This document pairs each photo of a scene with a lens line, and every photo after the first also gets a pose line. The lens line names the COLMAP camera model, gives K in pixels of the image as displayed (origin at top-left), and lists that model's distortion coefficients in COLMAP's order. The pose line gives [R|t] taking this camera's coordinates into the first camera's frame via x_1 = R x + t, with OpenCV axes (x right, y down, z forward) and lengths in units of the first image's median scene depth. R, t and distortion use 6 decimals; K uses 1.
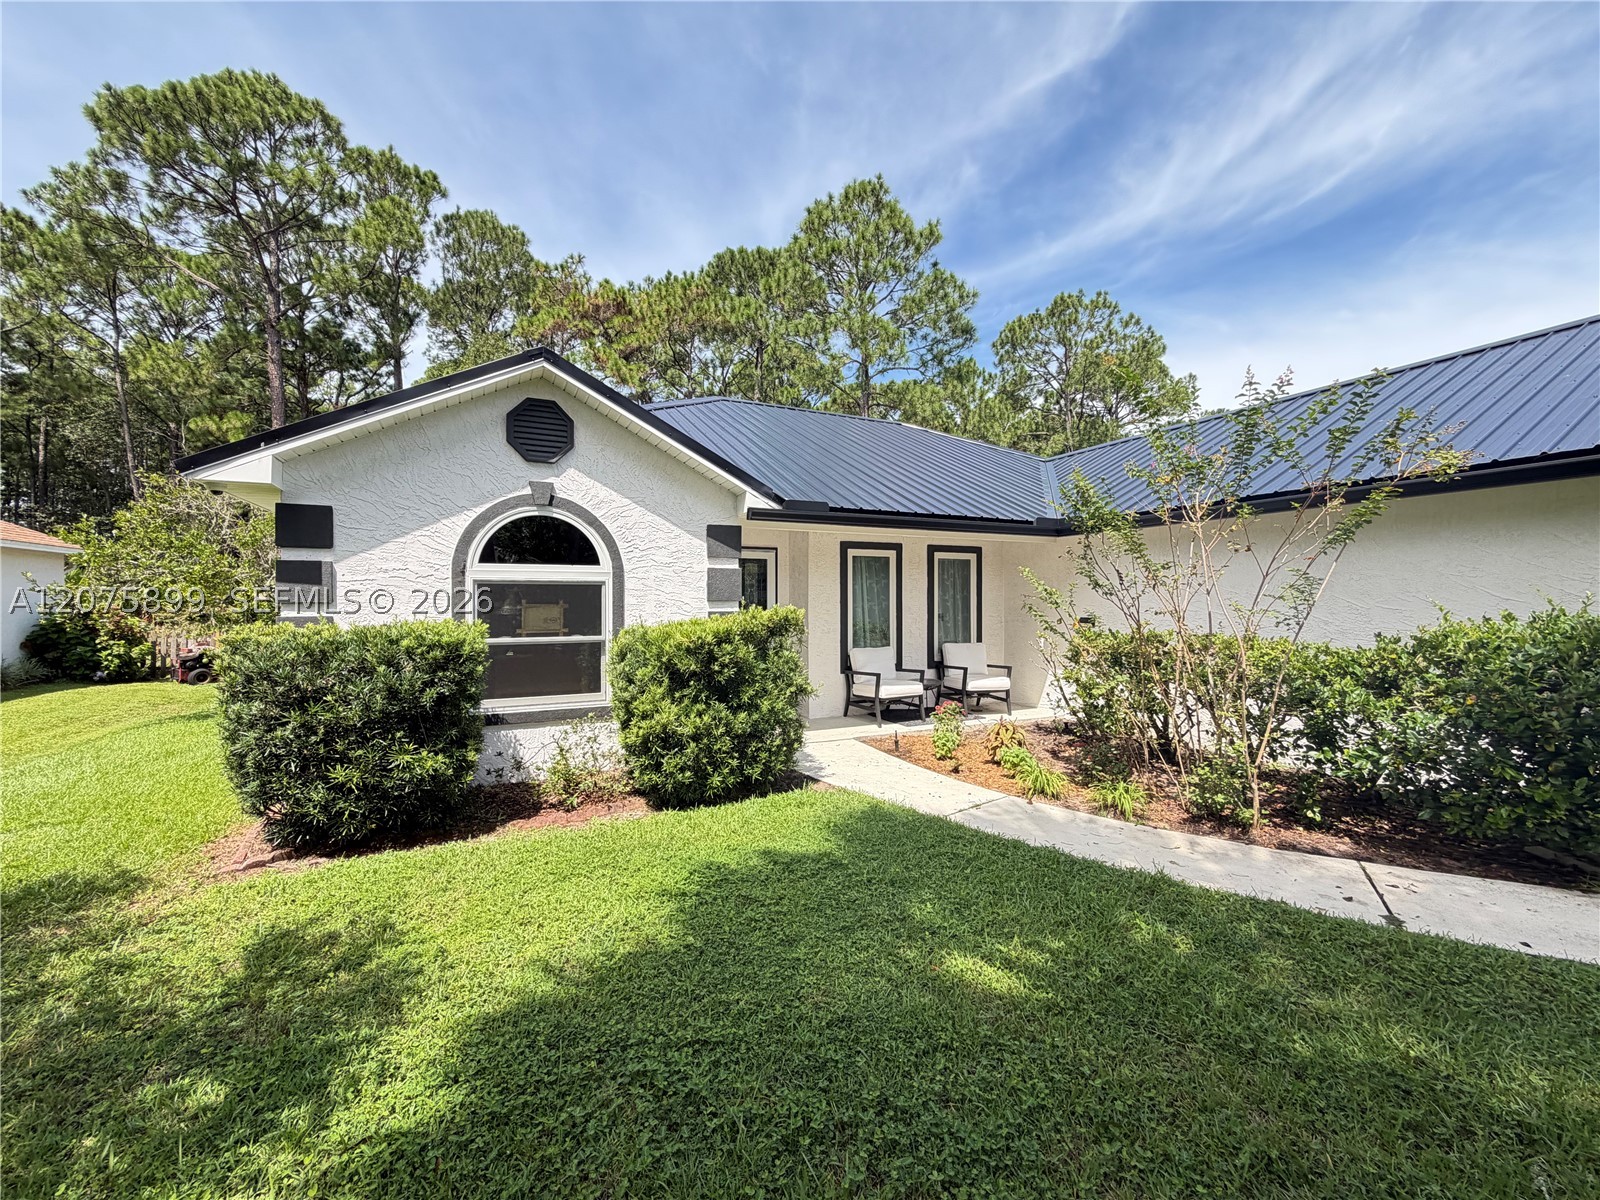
lens RADIAL K [[639.9, 0, 796.3], [0, 639.9, 601.7], [0, 0, 1]] dist [0.001462, -0.000447]
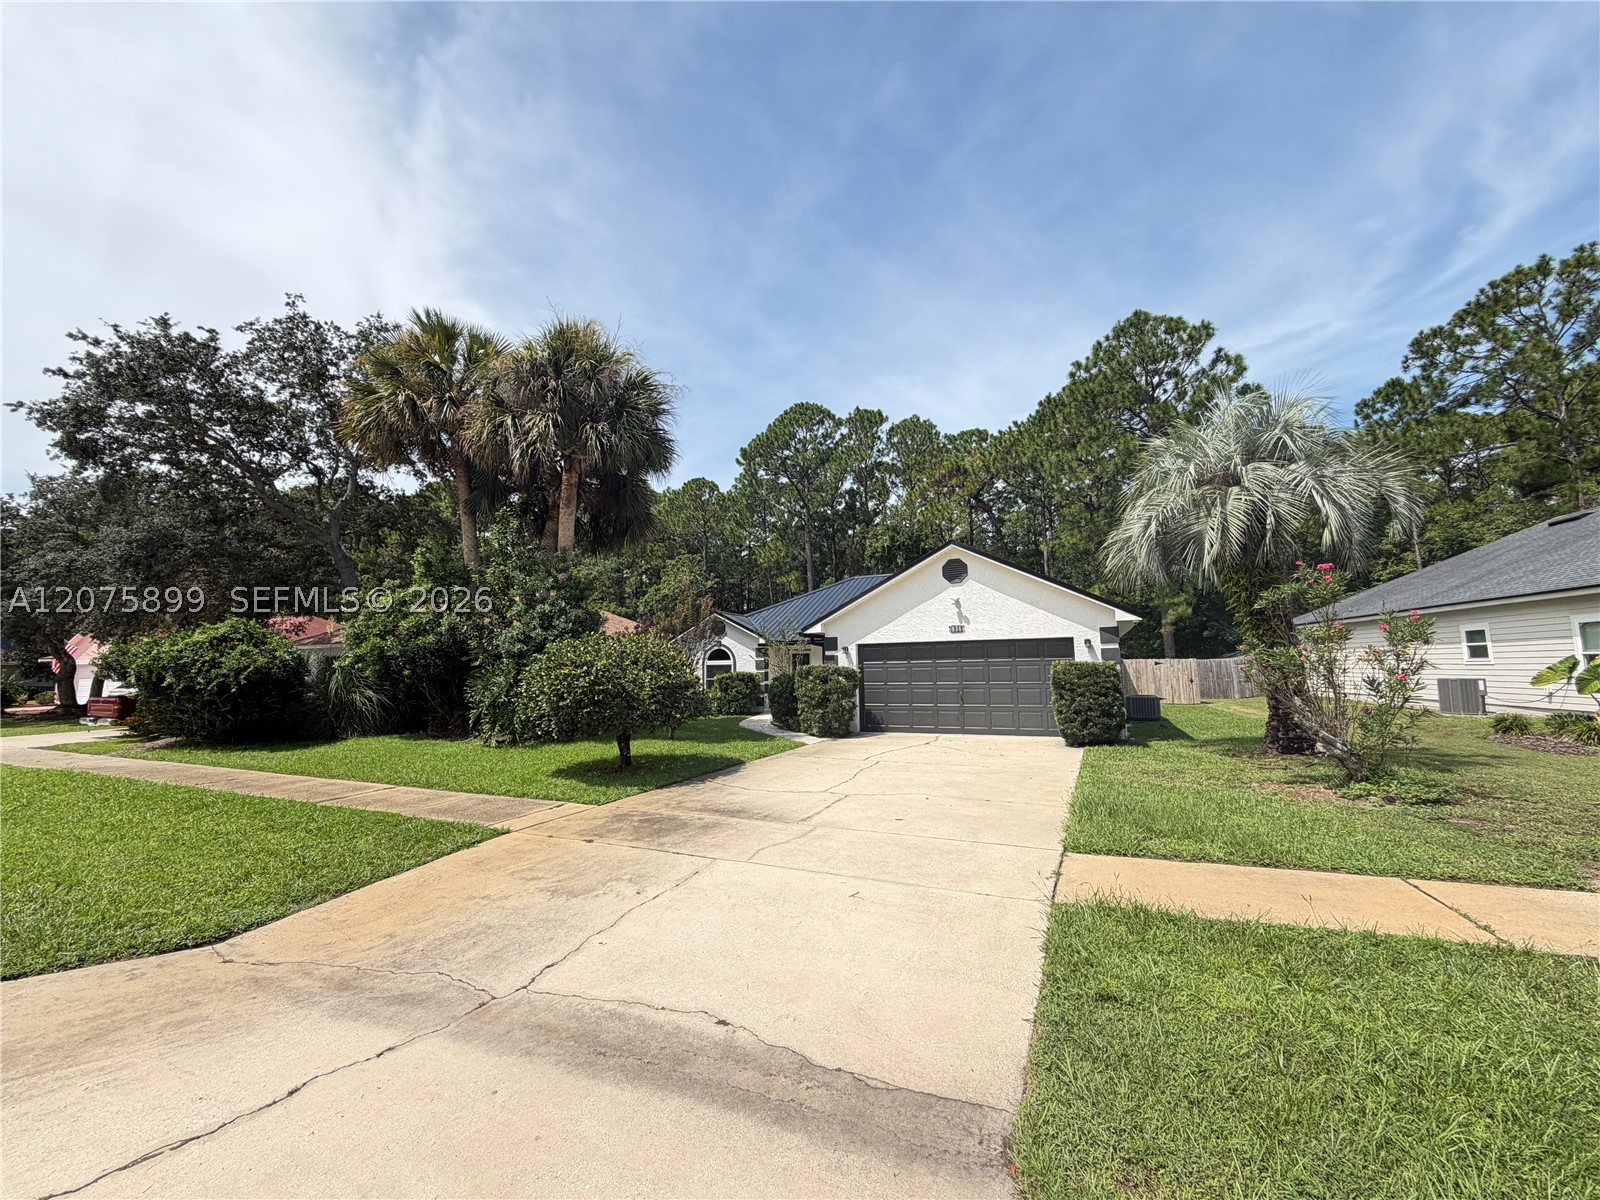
lens RADIAL K [[639.9, 0, 796.3], [0, 639.9, 601.7], [0, 0, 1]] dist [0.001462, -0.000447]
pose [[0.652425, -0.094598, -0.751926, 0.659197], [0.018150, 0.993845, -0.109285, 0.005478], [0.757636, 0.057652, 0.650126, -0.288895]]
